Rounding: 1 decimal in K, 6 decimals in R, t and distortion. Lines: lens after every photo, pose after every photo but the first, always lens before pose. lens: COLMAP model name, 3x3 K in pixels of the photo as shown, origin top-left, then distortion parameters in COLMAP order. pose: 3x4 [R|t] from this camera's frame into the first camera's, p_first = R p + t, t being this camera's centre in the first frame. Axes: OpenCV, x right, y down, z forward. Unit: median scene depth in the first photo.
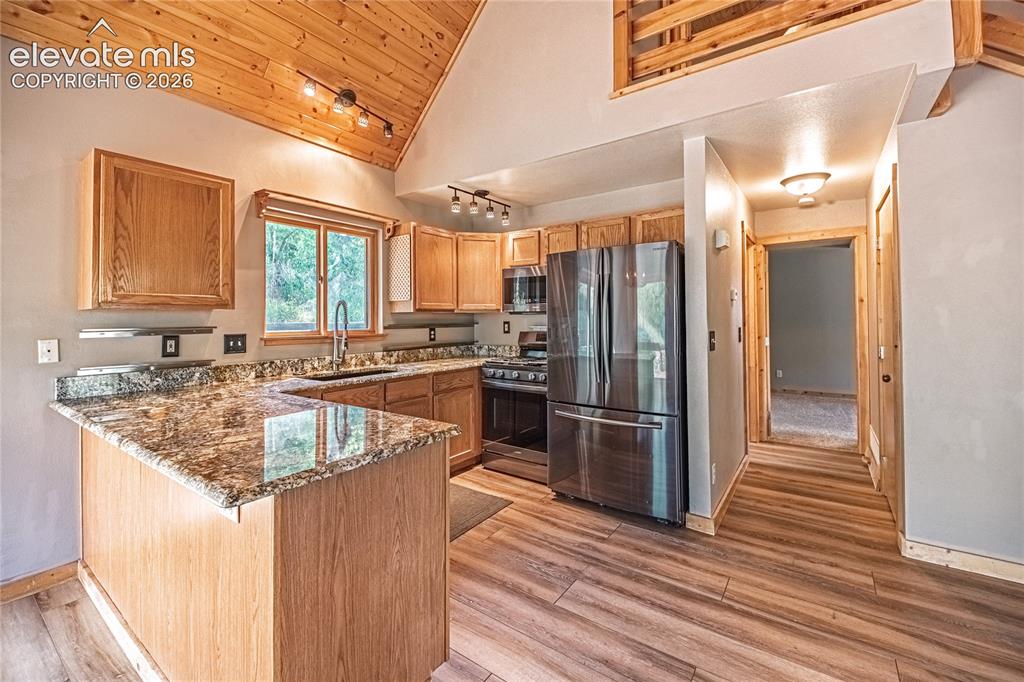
lens RADIAL K [[416.0, 0, 513.3], [0, 416.0, 319.1], [0, 0, 1]] dist [0.000062, -0.000108]
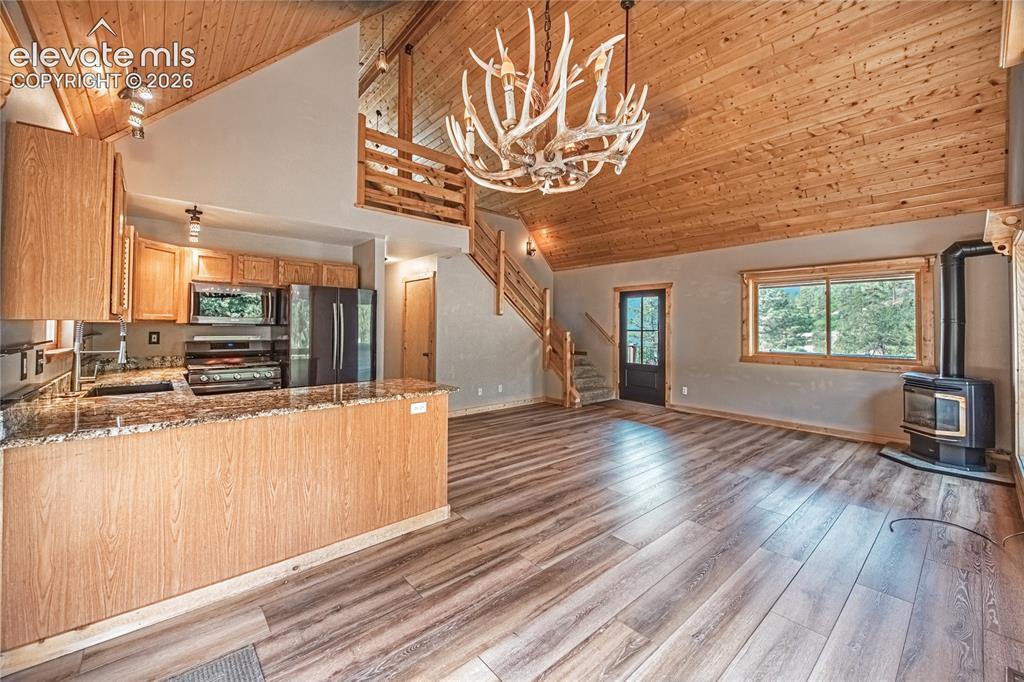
lens RADIAL K [[416.0, 0, 513.3], [0, 416.0, 319.1], [0, 0, 1]] dist [0.000062, -0.000108]
pose [[0.222166, 0.025690, 0.974670, -1.009916], [-0.007552, 0.999668, -0.024627, -0.008817], [-0.974980, -0.001889, 0.222286, -0.043694]]
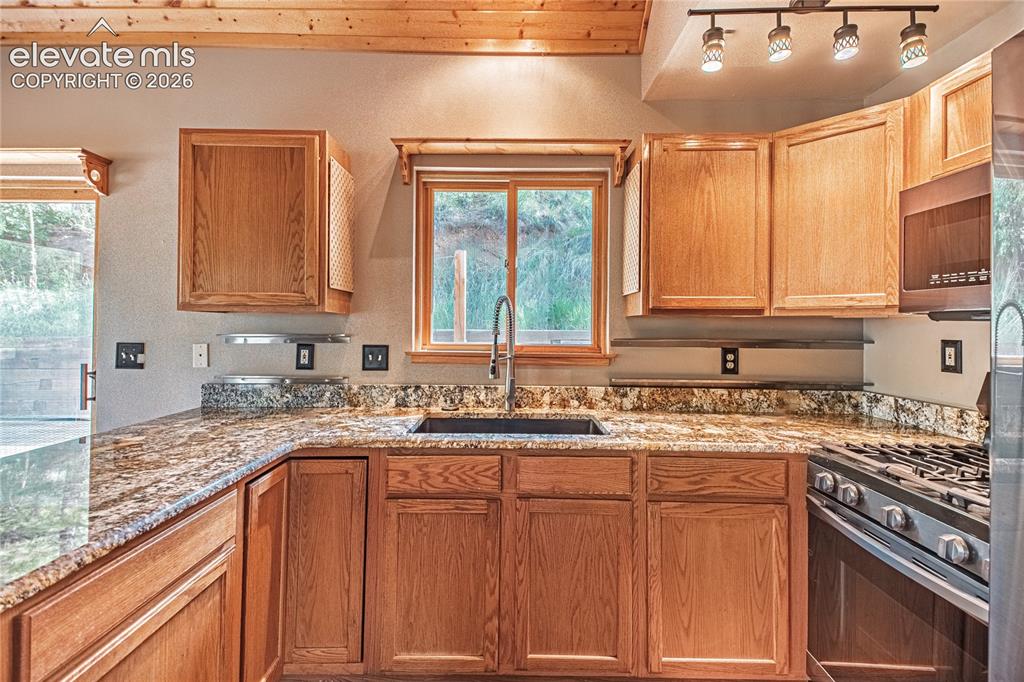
lens RADIAL K [[458.2, 0, 512.3], [0, 458.2, 322.3], [0, 0, 1]] dist [0.054110, -0.026945]
pose [[0.583913, 0.004378, -0.811804, 0.122597], [-0.013488, 0.999900, -0.004309, -0.003590], [0.811704, 0.013466, 0.583914, 0.575764]]
